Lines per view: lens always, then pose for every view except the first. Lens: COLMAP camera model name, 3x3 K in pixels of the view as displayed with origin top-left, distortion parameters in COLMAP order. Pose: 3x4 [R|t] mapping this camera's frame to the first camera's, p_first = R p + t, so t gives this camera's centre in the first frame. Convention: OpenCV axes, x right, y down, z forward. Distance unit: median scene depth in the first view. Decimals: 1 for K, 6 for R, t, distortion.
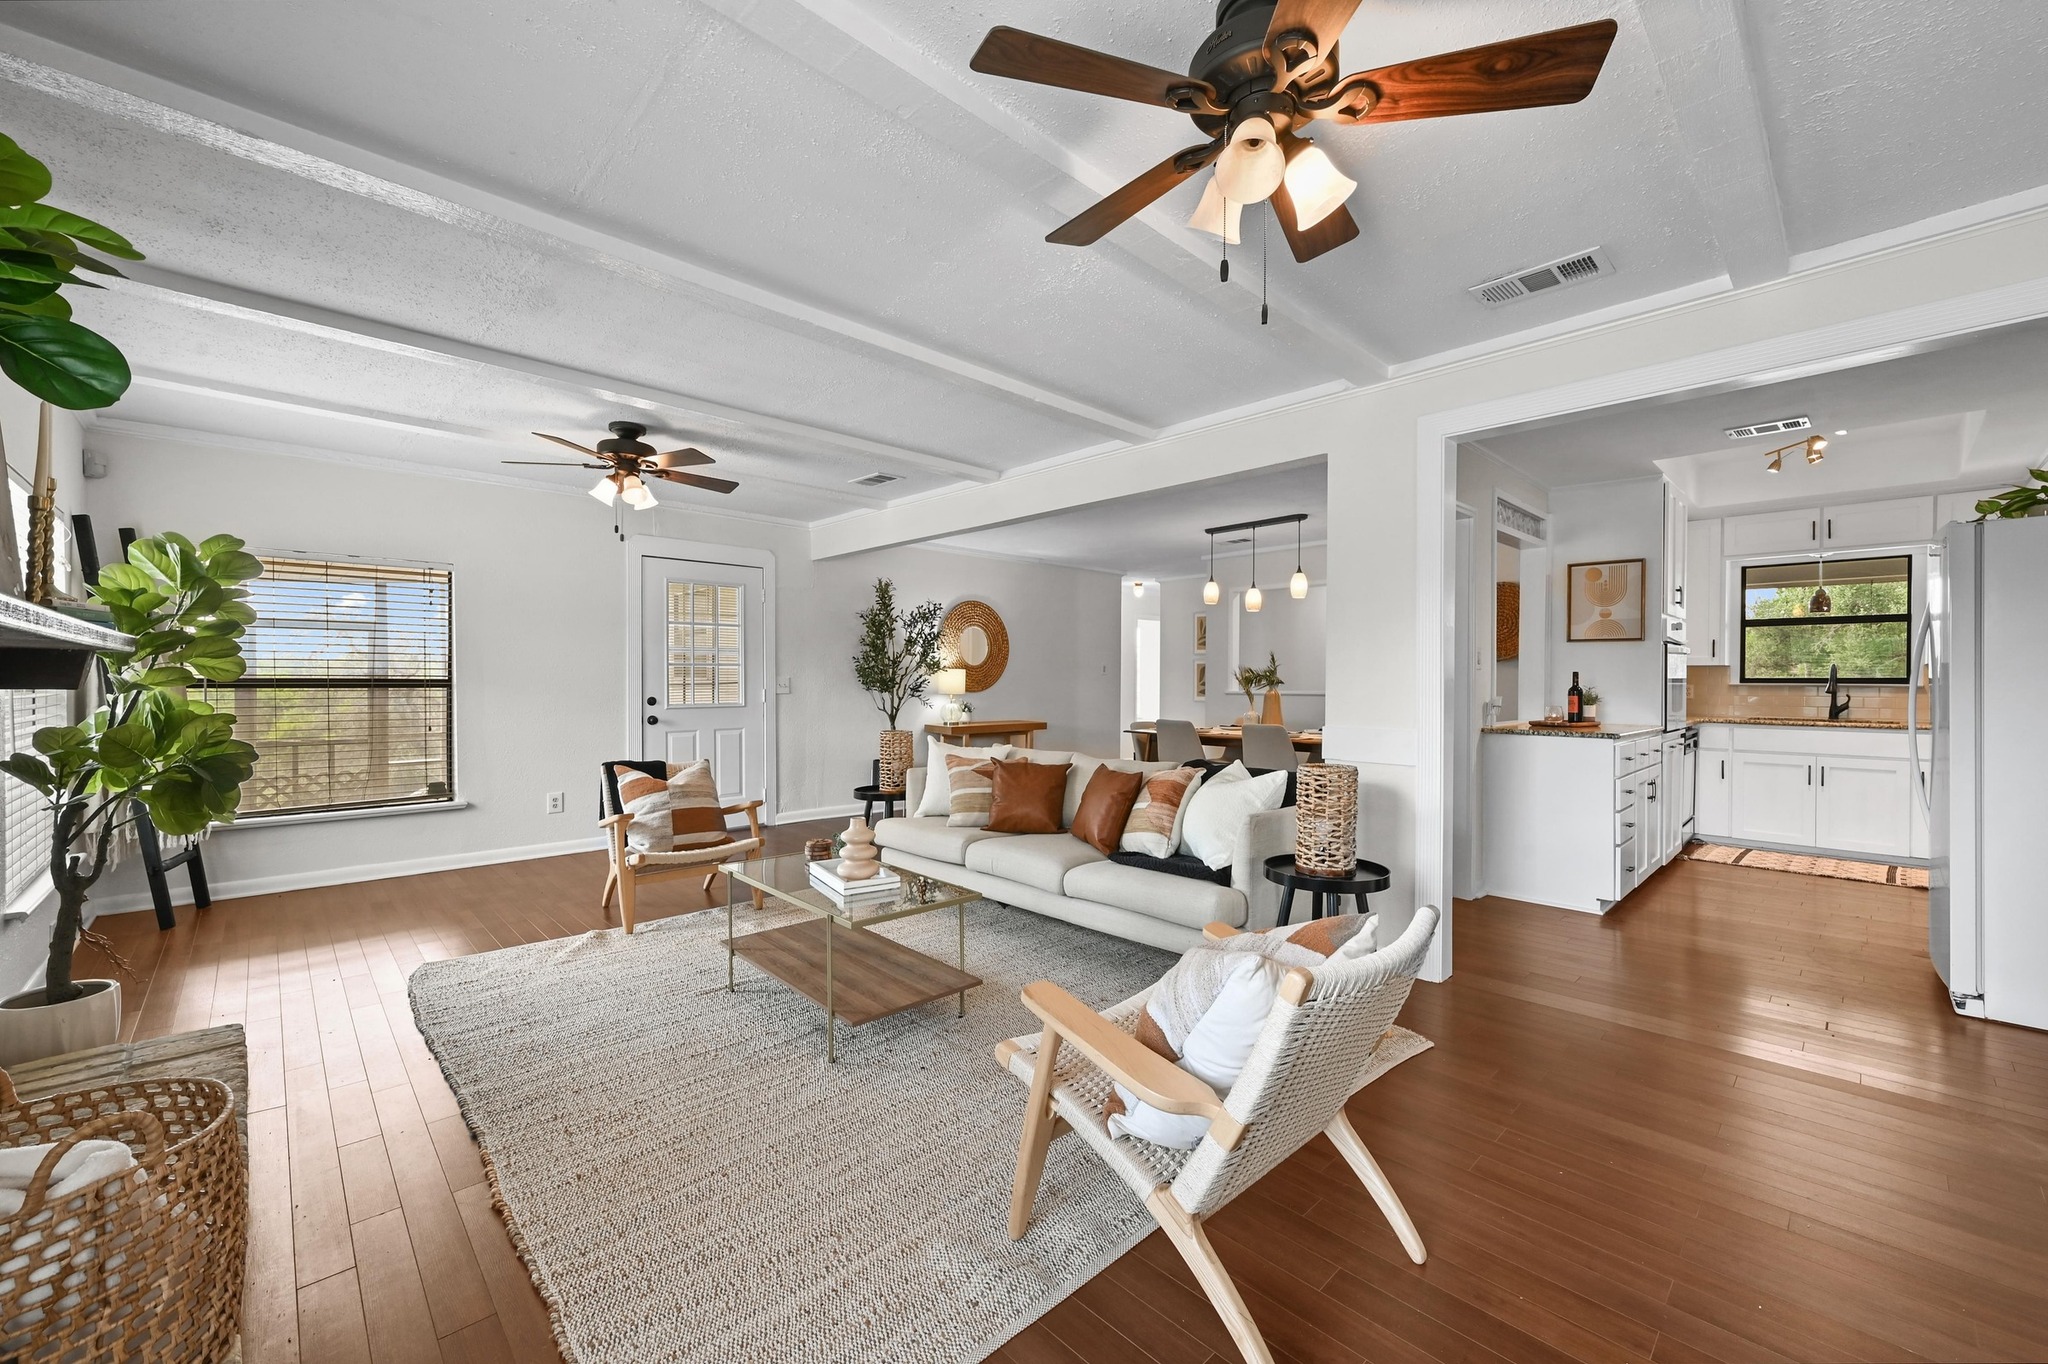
lens RADIAL K [[835.8, 0, 1014.6], [0, 835.8, 690.8], [0, 0, 1]] dist [0.003097, 0.000089]
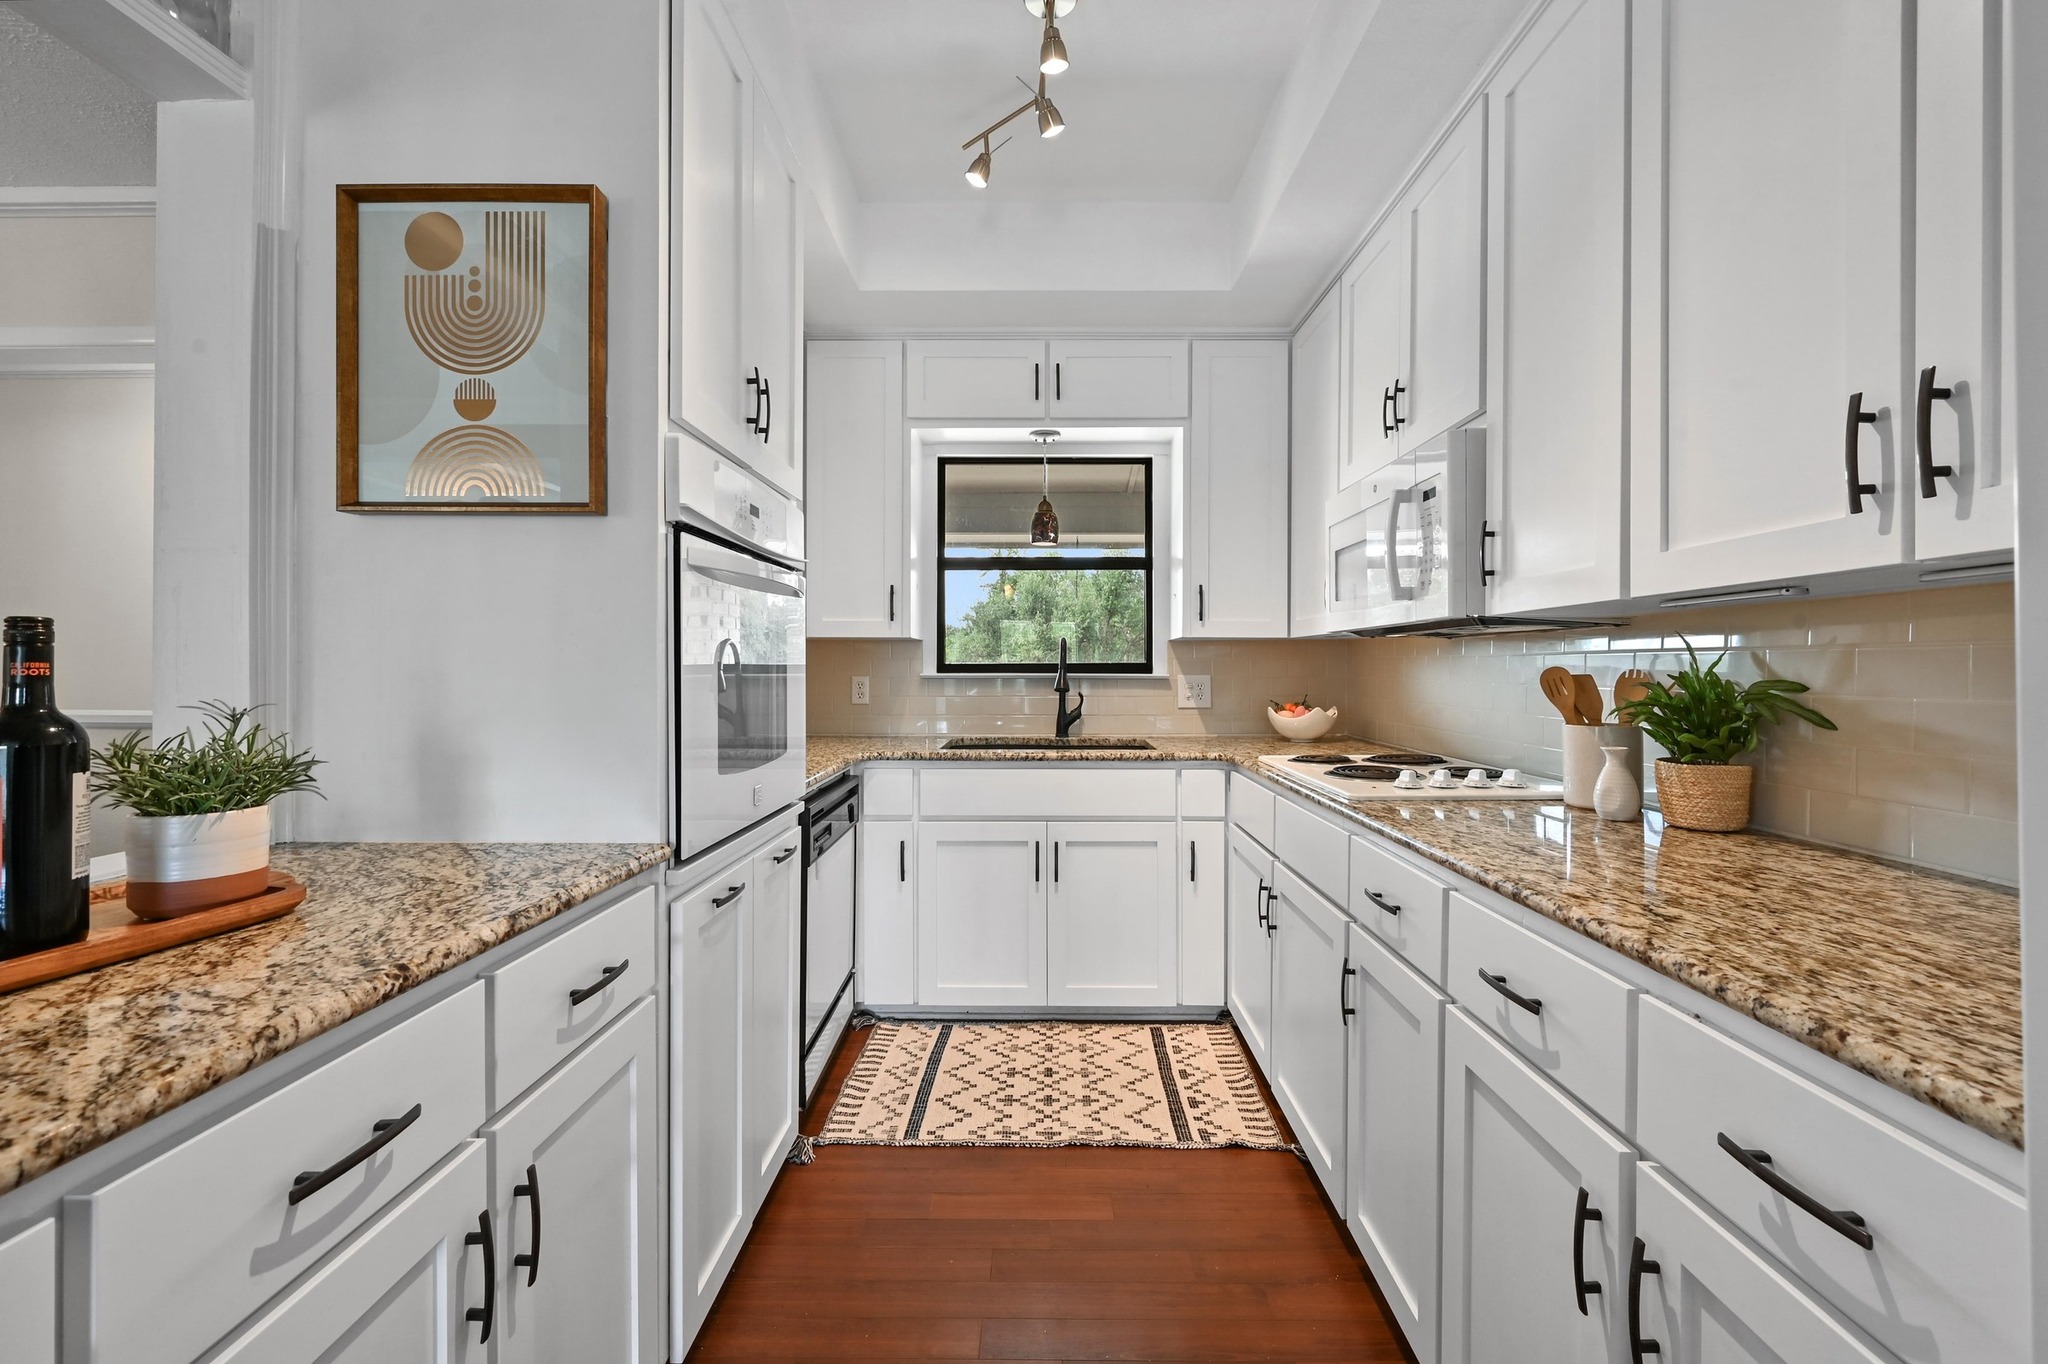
lens RADIAL K [[835.8, 0, 1021.9], [0, 835.8, 669.3], [0, 0, 1]] dist [0.003097, 0.000089]
pose [[0.712274, -0.001265, 0.701900, 0.572414], [0.008093, 0.999947, -0.006411, -0.008509], [-0.701855, 0.010247, 0.712247, 0.627985]]
